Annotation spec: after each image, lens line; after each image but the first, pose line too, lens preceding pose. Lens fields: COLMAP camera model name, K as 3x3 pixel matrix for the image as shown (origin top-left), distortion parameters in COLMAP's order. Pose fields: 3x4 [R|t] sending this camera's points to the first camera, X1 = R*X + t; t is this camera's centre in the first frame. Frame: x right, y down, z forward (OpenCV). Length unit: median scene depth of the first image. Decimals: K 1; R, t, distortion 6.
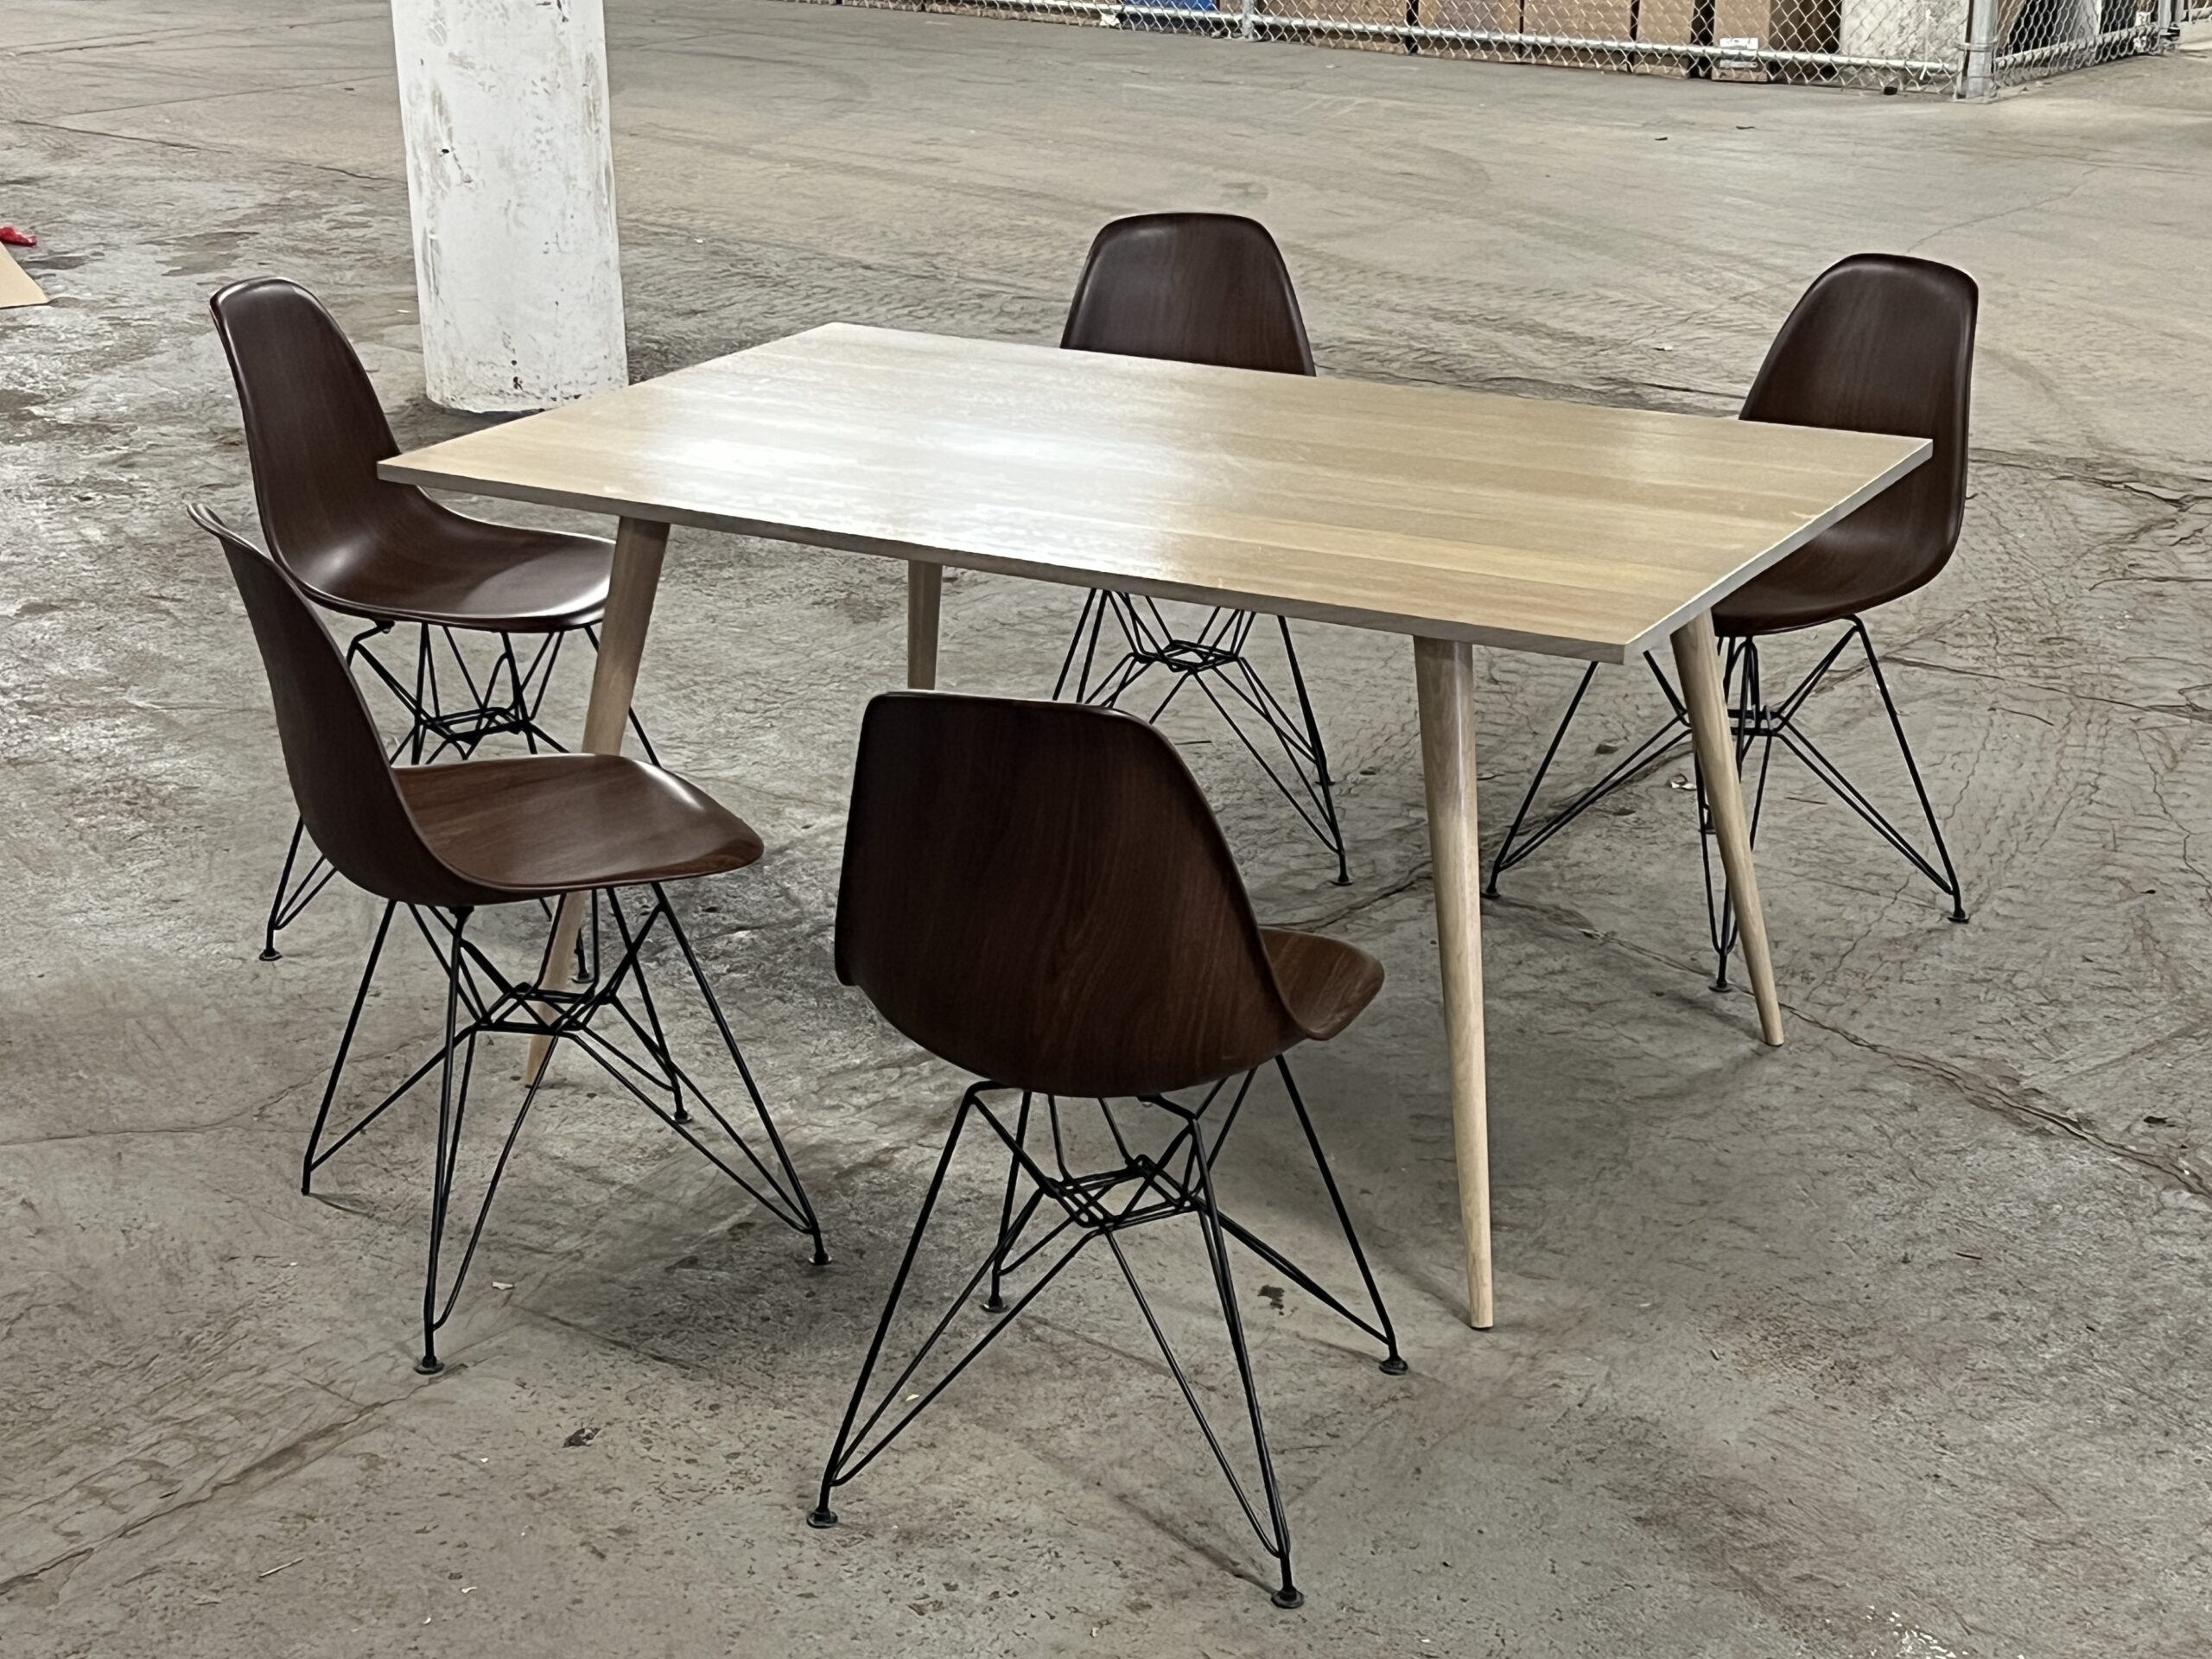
lens RADIAL K [[3316.5, 0, 1106.0], [0, 3316.5, 829.5], [0, 0, 1]] dist [0.192478, -0.680574]
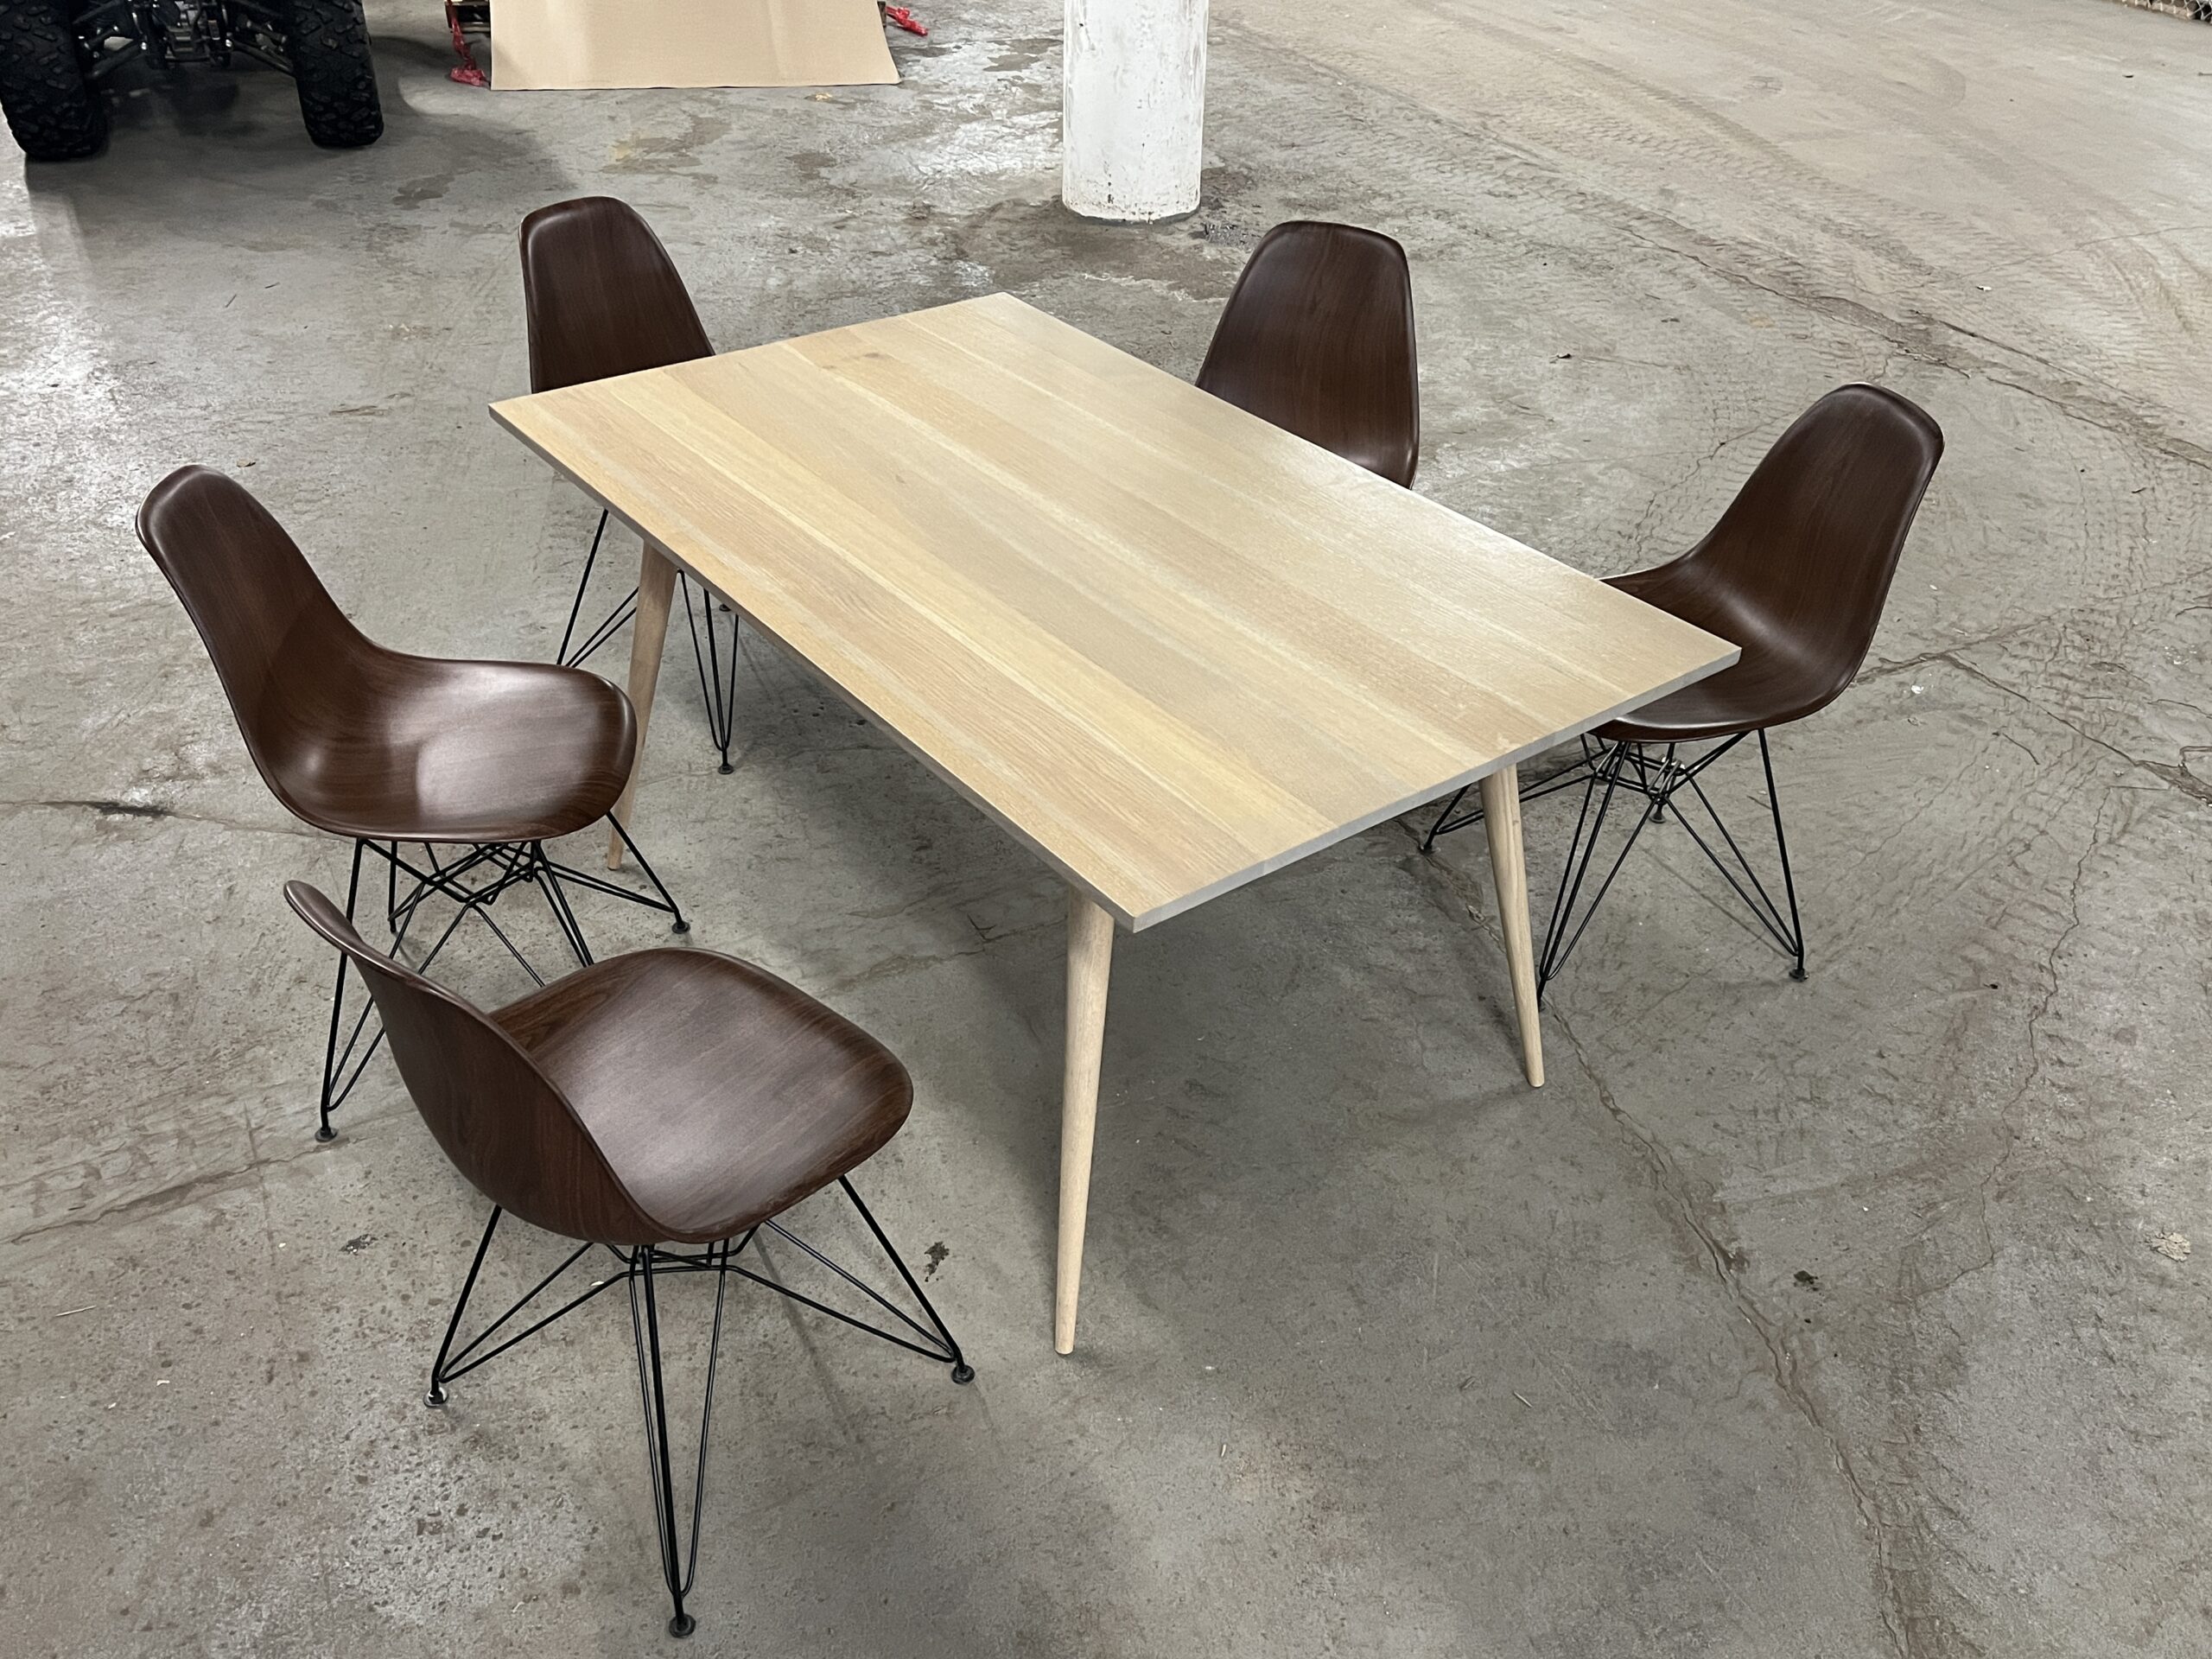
lens RADIAL K [[1900.9, 0, 1106.0], [0, 1900.9, 829.5], [0, 0, 1]] dist [0.048184, -0.060900]
pose [[0.926560, 0.238831, -0.290597, 0.166033], [-0.161419, 0.950274, 0.266316, -0.124117], [0.339751, -0.199850, 0.919037, 0.249163]]
